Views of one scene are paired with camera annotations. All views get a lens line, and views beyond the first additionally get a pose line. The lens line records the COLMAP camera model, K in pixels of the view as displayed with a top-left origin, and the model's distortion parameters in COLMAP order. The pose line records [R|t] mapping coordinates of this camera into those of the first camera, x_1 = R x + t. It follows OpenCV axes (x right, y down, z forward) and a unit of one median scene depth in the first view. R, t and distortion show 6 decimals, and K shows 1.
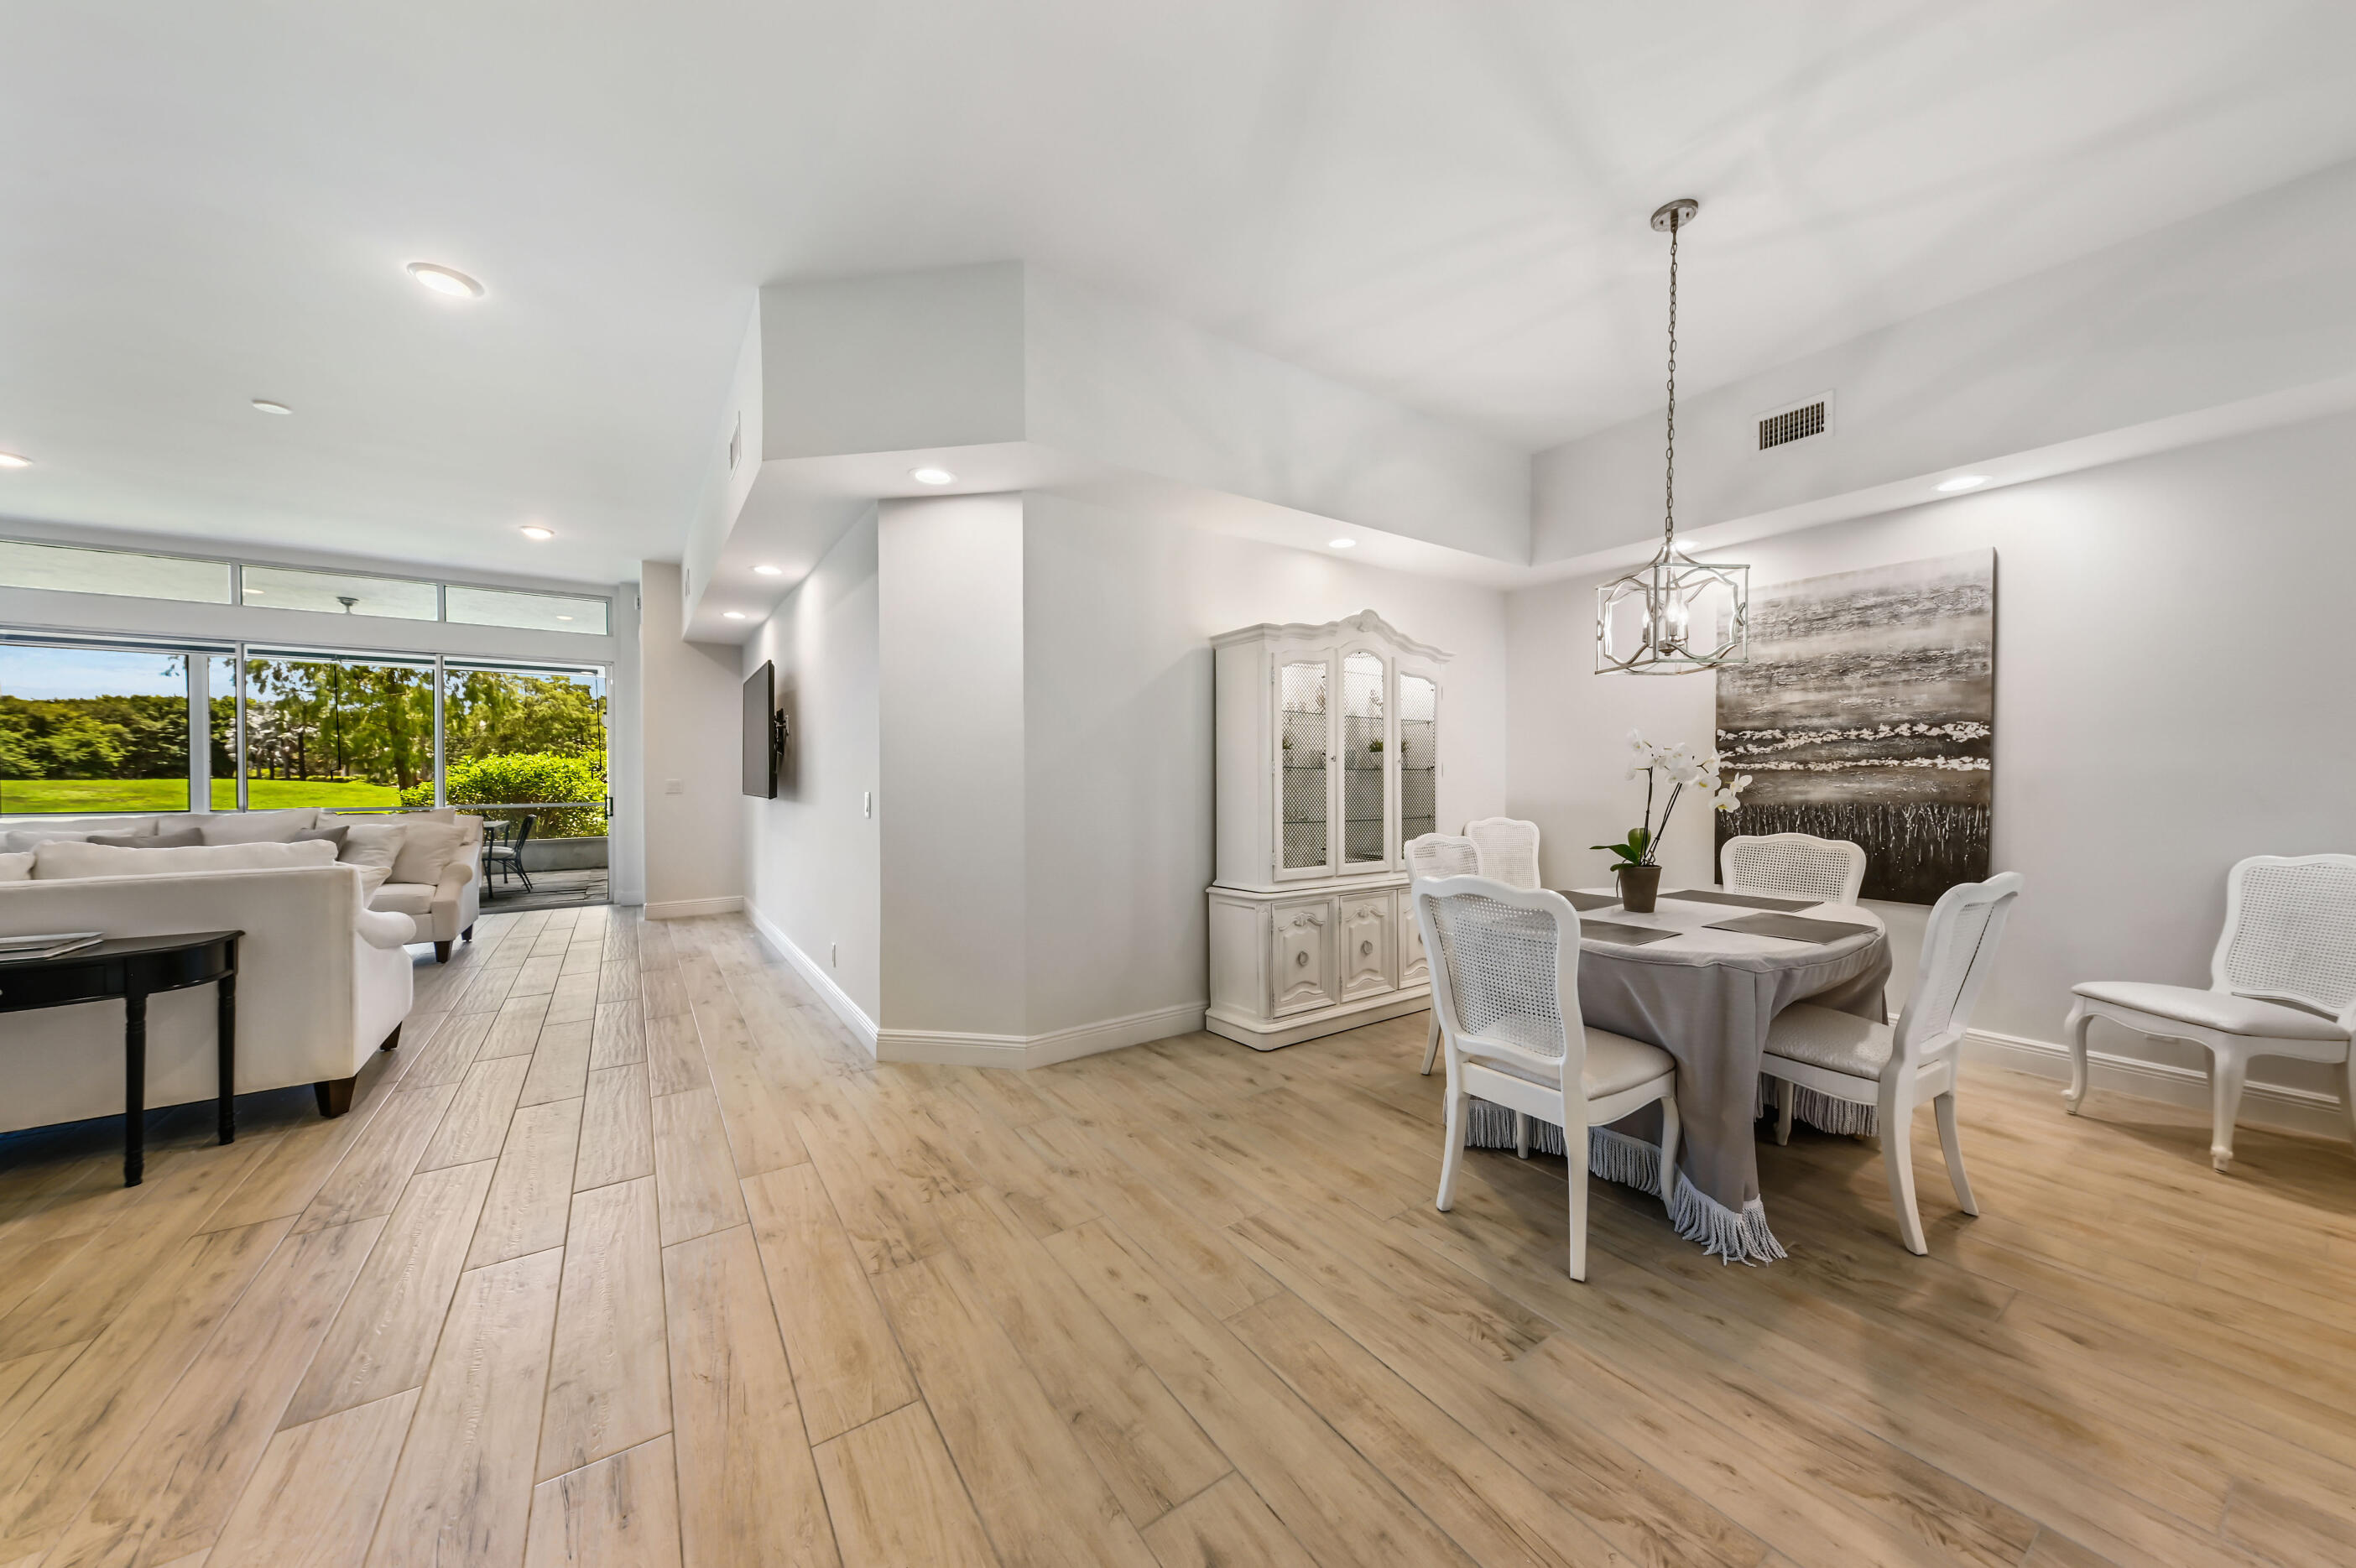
lens RADIAL K [[800.9, 0, 1181.6], [0, 800.9, 784.6], [0, 0, 1]] dist [0.028676, -0.006721]
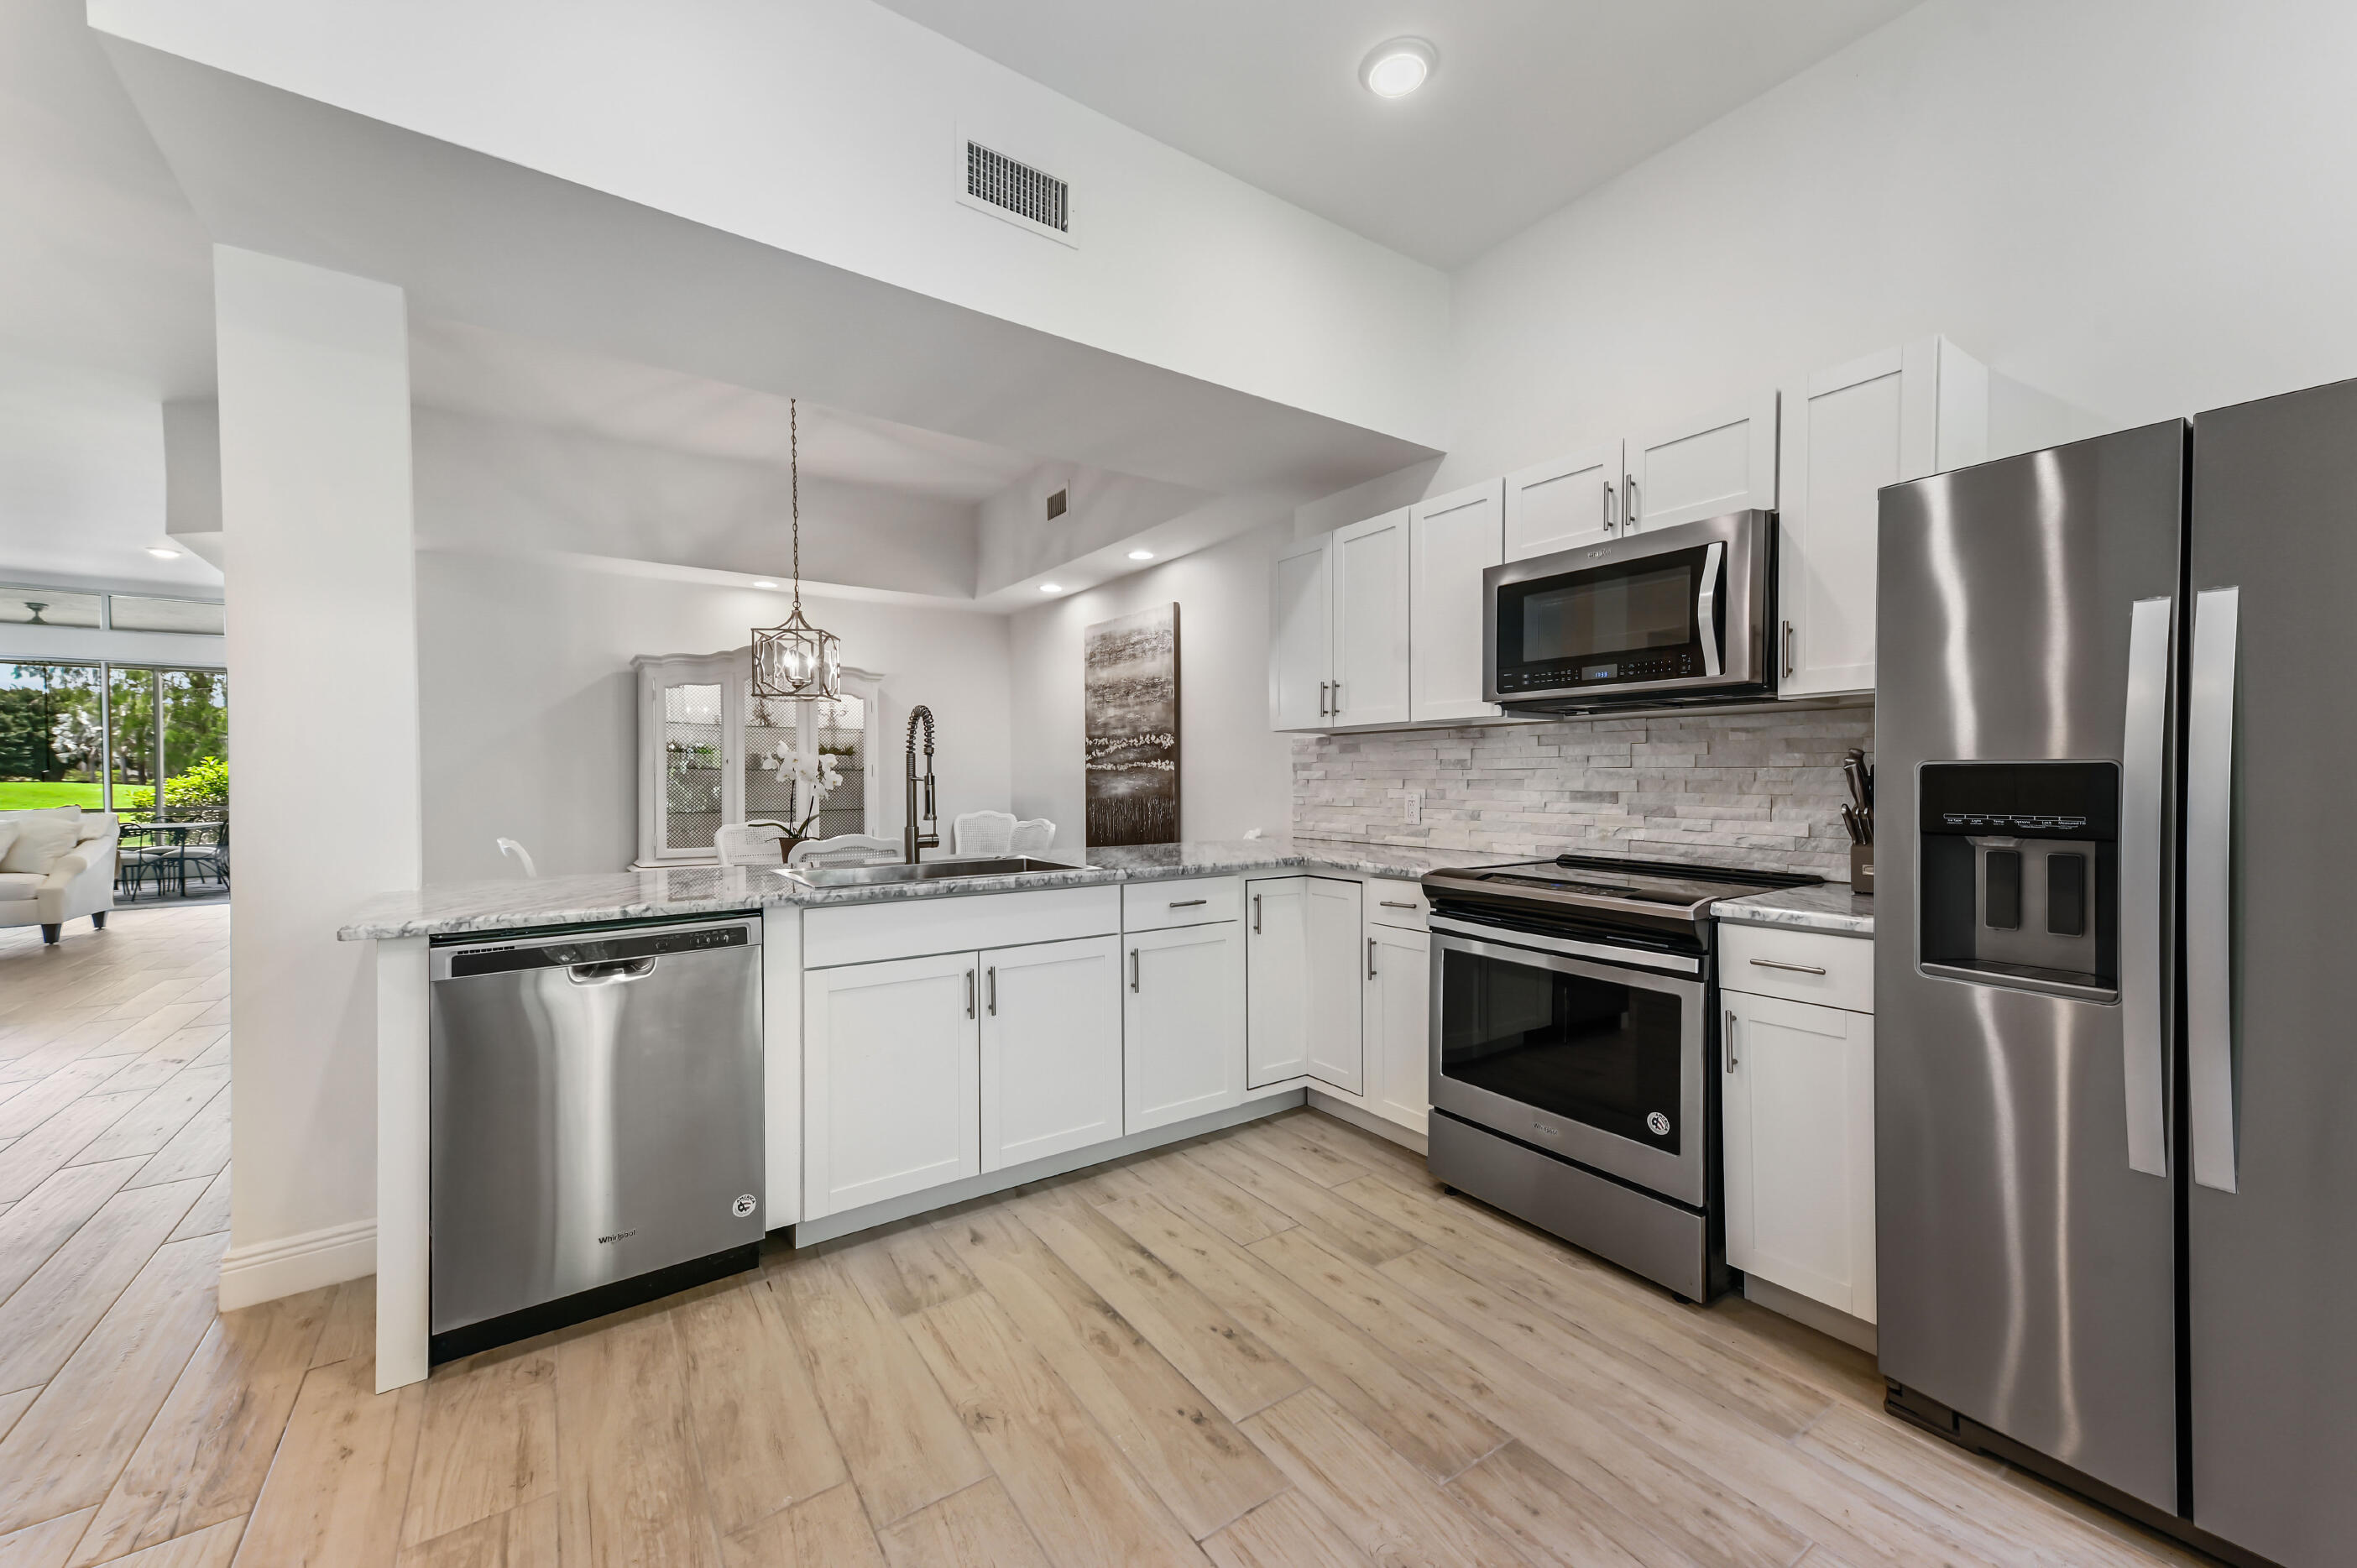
lens RADIAL K [[915.1, 0, 1182.7], [0, 915.1, 787.9], [0, 0, 1]] dist [0.029639, 0.000008]
pose [[0.999983, -0.002502, 0.005321, 0.919475], [0.002496, 0.999996, 0.001283, 0.008605], [-0.005324, -0.001270, 0.999985, -0.448709]]
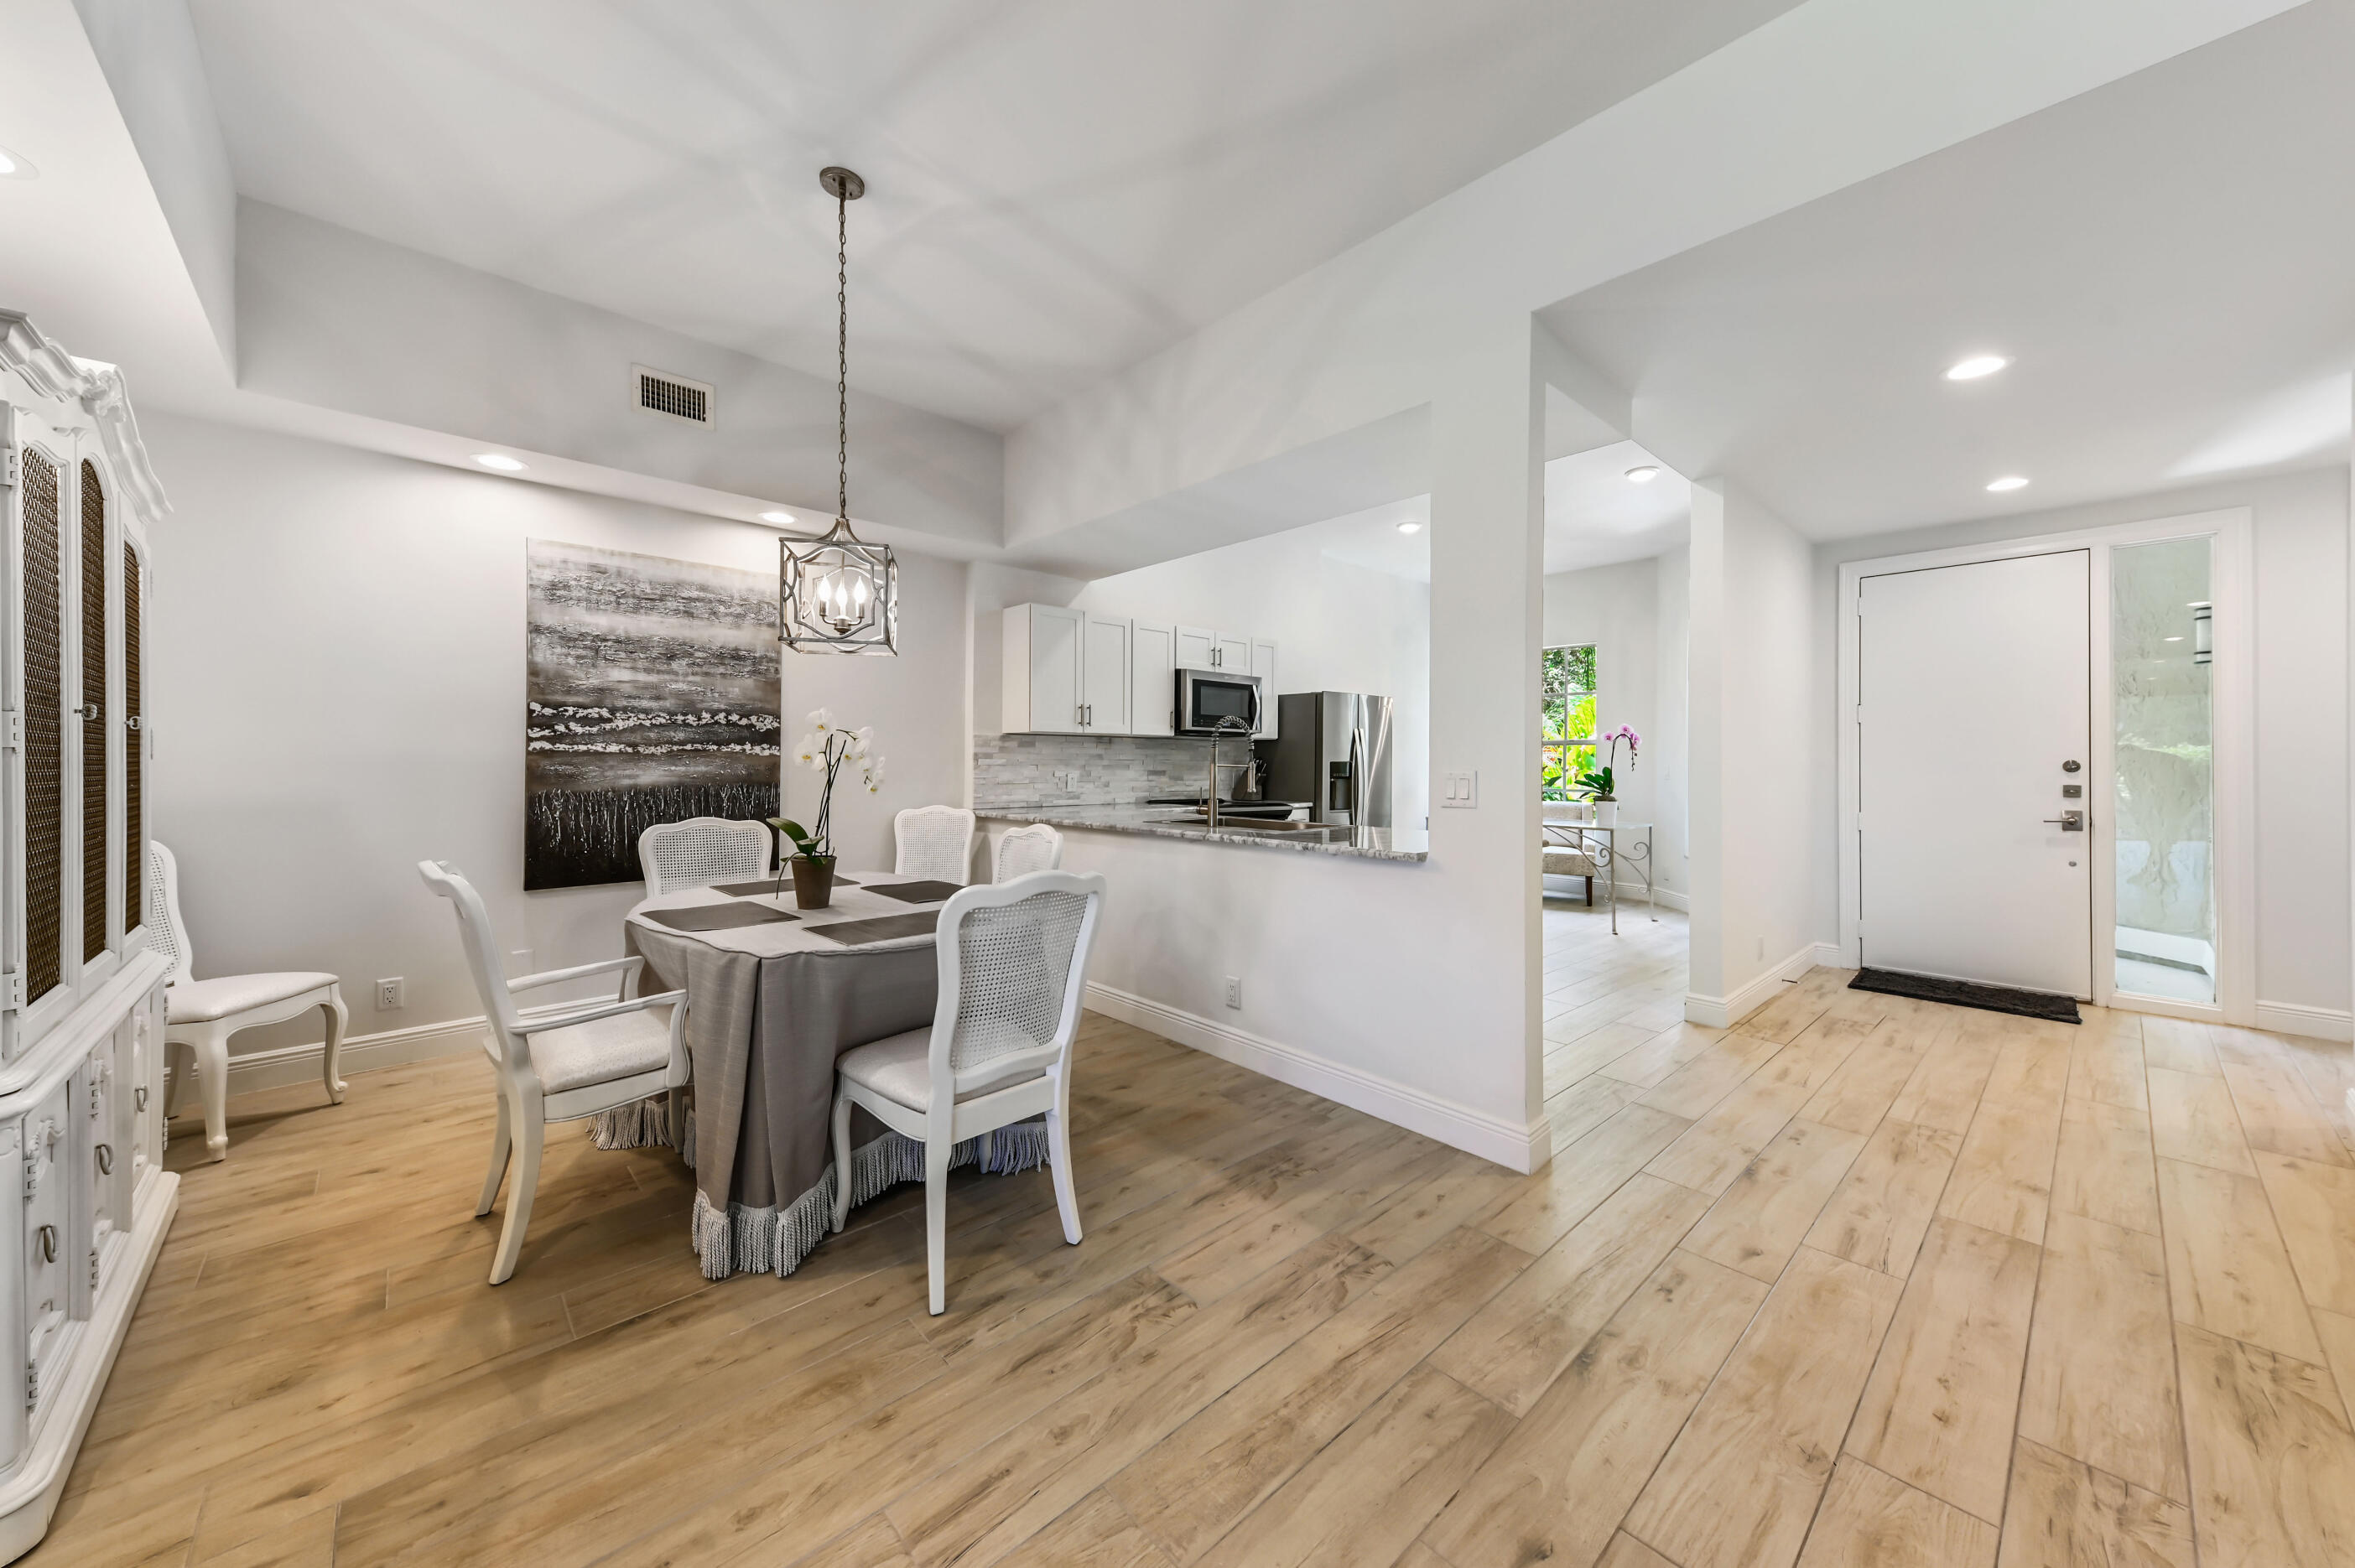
lens RADIAL K [[831.3, 0, 1176.4], [0, 831.3, 758.6], [0, 0, 1]] dist [0.034761, -0.009227]
pose [[-0.139097, 0.003186, 0.990274, -0.320773], [0.005978, 0.999979, -0.002377, -0.005638], [-0.990261, 0.005589, -0.139113, 0.540035]]
